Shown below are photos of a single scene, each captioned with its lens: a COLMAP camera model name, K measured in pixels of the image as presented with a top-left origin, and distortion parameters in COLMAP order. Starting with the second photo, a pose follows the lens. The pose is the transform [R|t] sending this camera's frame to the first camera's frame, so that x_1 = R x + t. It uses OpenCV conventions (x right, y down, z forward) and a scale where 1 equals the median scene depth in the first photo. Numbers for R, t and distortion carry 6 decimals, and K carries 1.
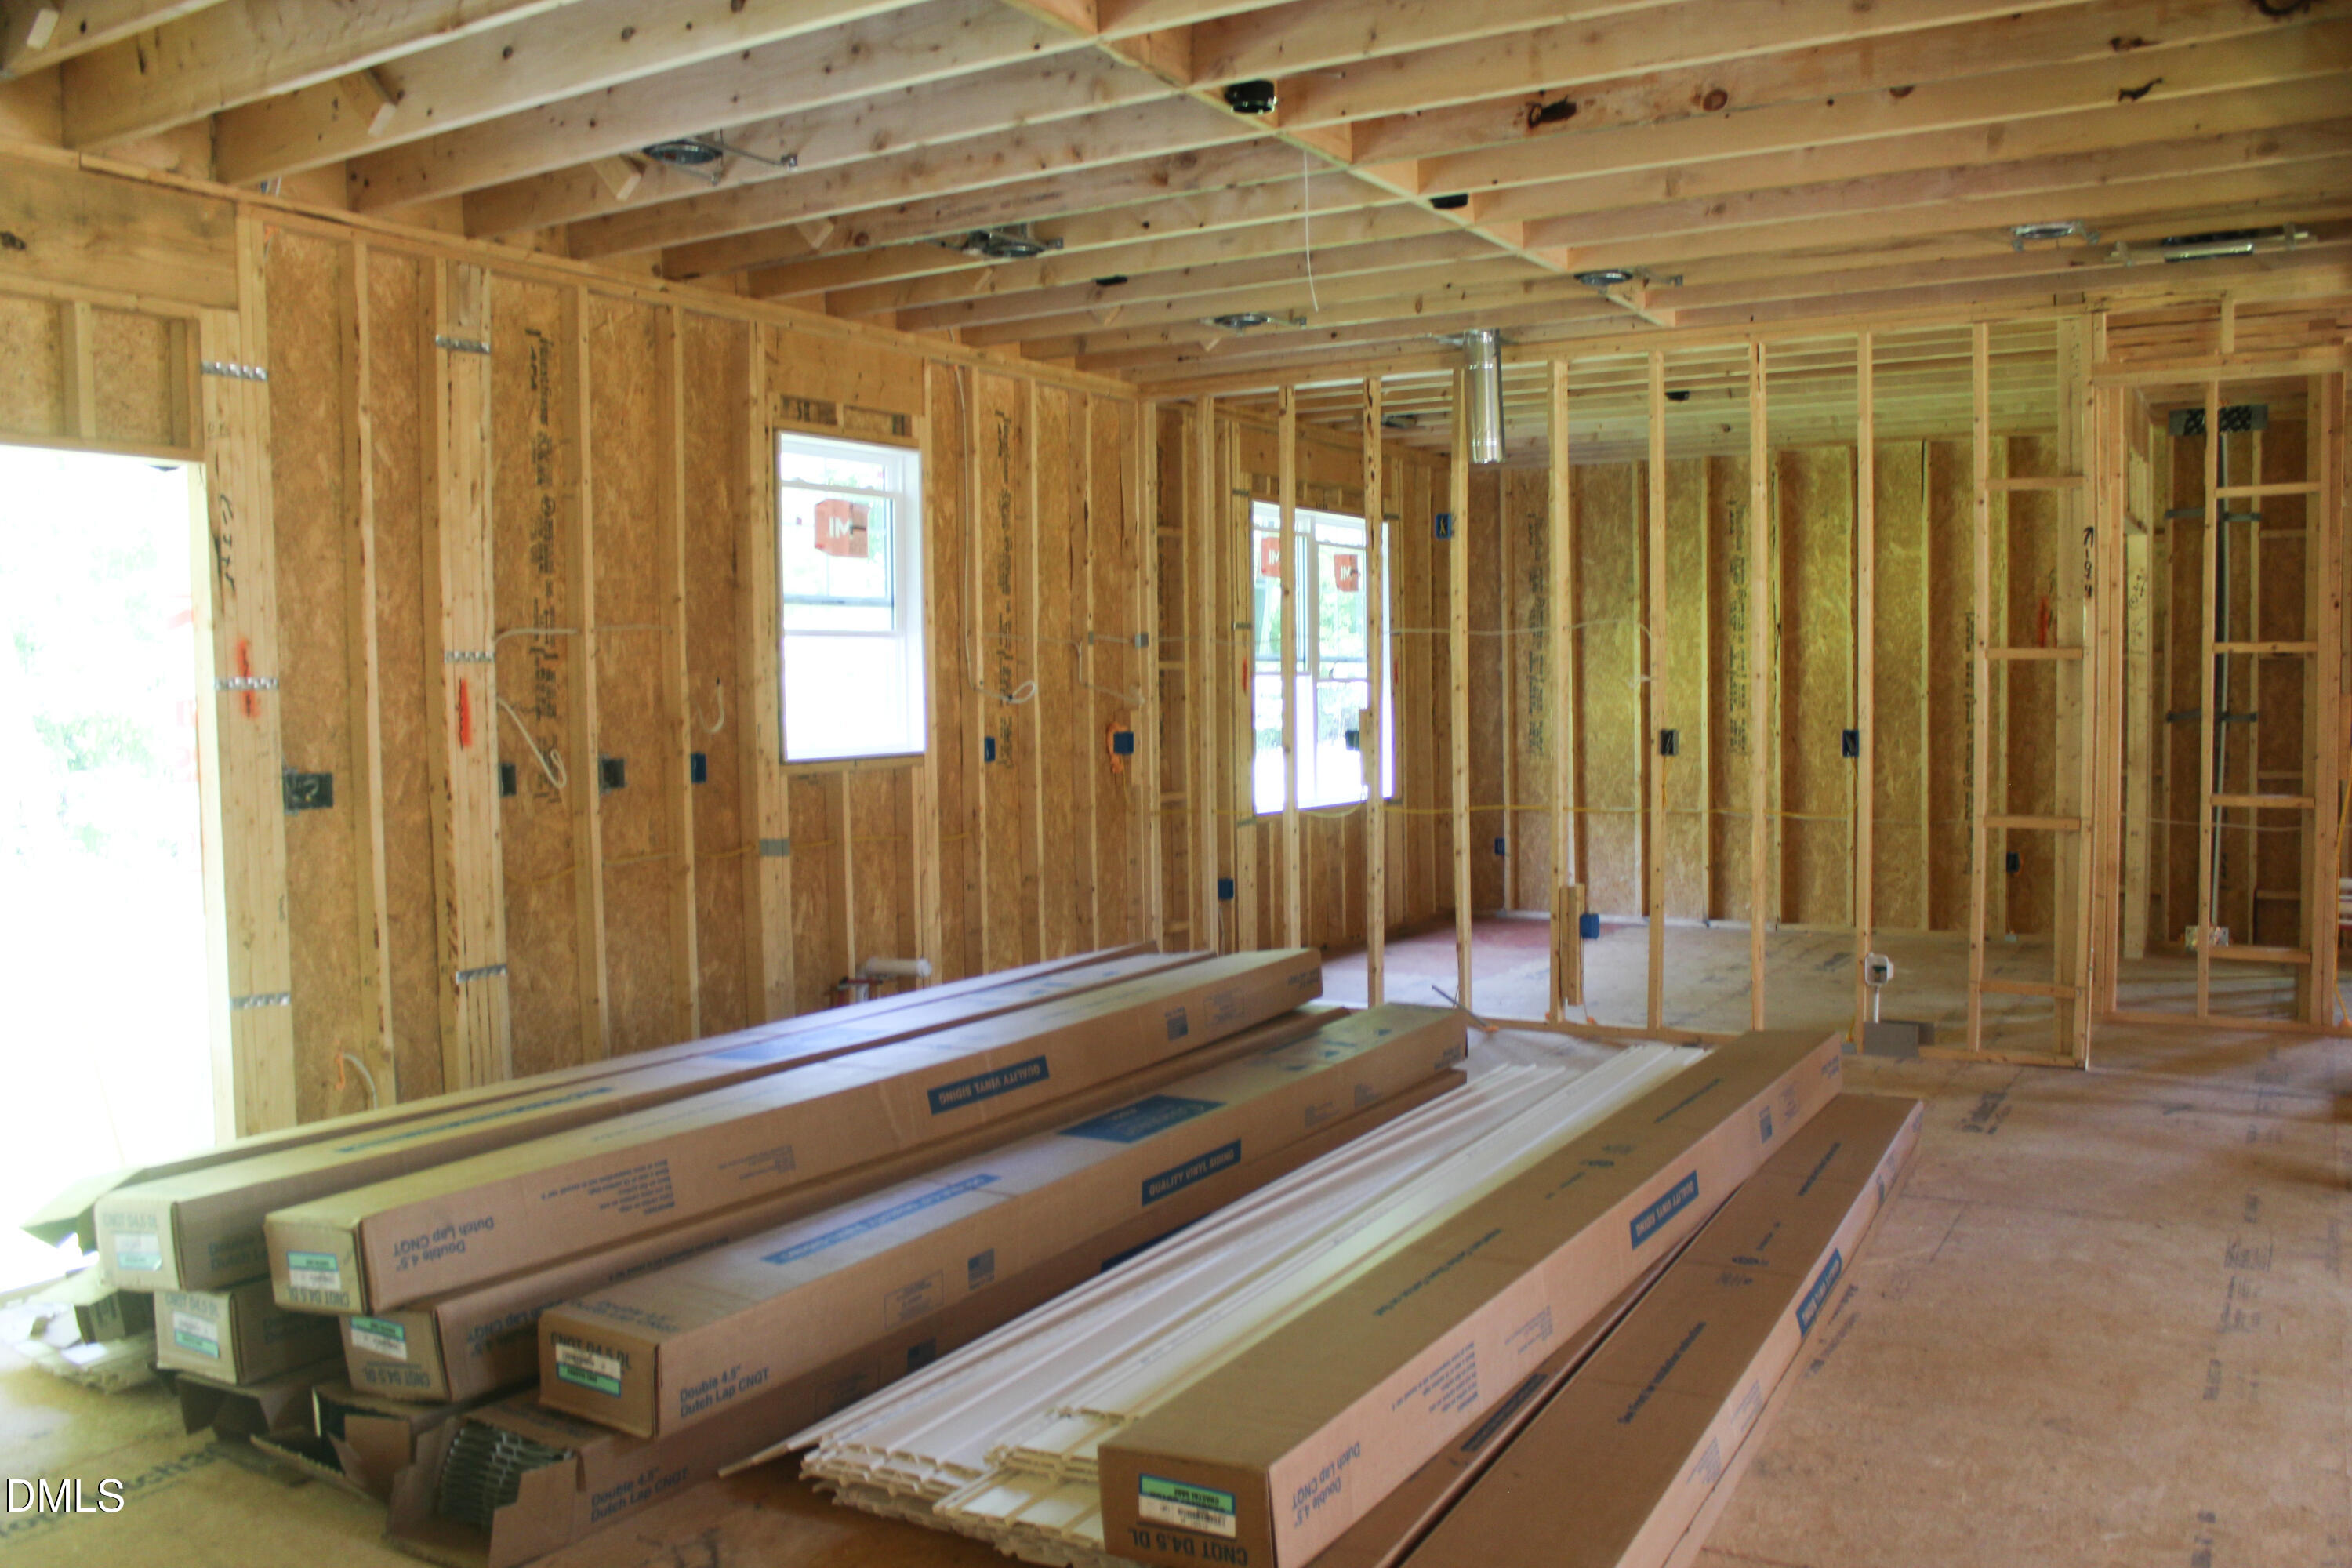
lens RADIAL K [[1946.7, 0, 1161.2], [0, 1946.7, 810.2], [0, 0, 1]] dist [-0.168839, 0.144736]
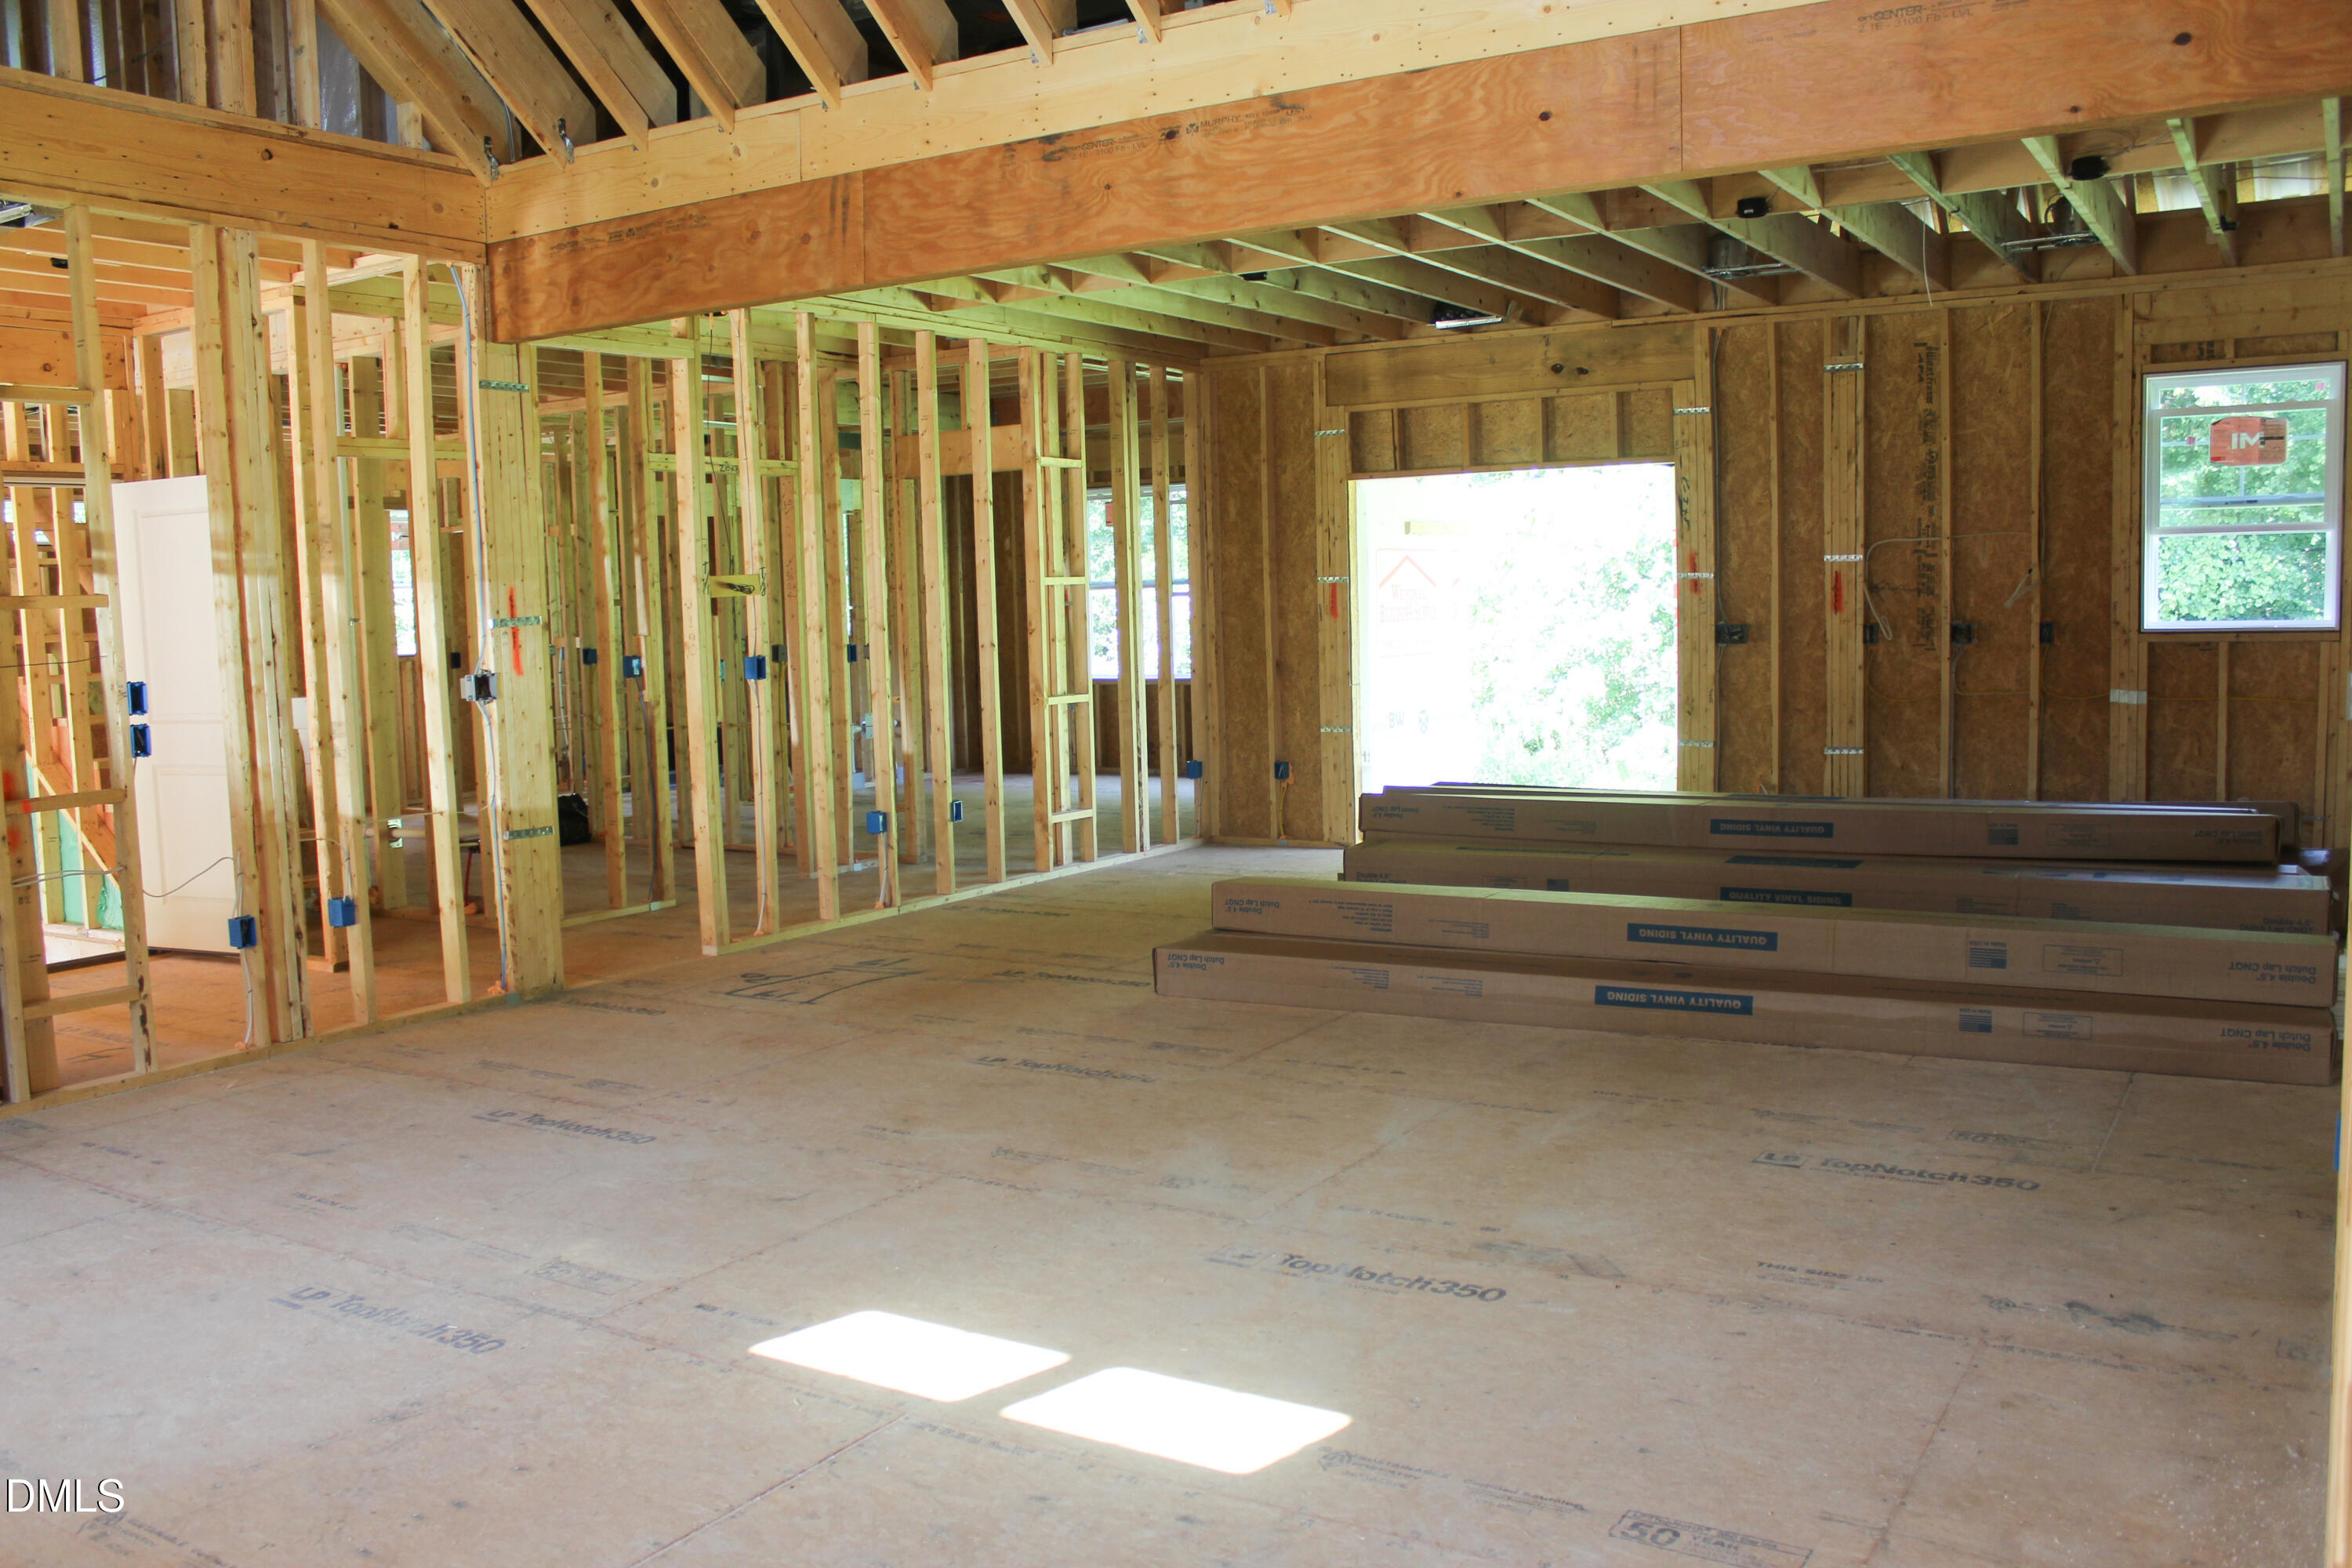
lens RADIAL K [[1966.0, 0, 1145.8], [0, 1966.0, 787.8], [0, 0, 1]] dist [-0.163317, 0.152189]
pose [[-0.020877, 0.112433, -0.993440, 1.306069], [-0.036971, 0.992890, 0.113148, -0.048147], [0.999098, 0.039091, -0.016572, 0.425787]]
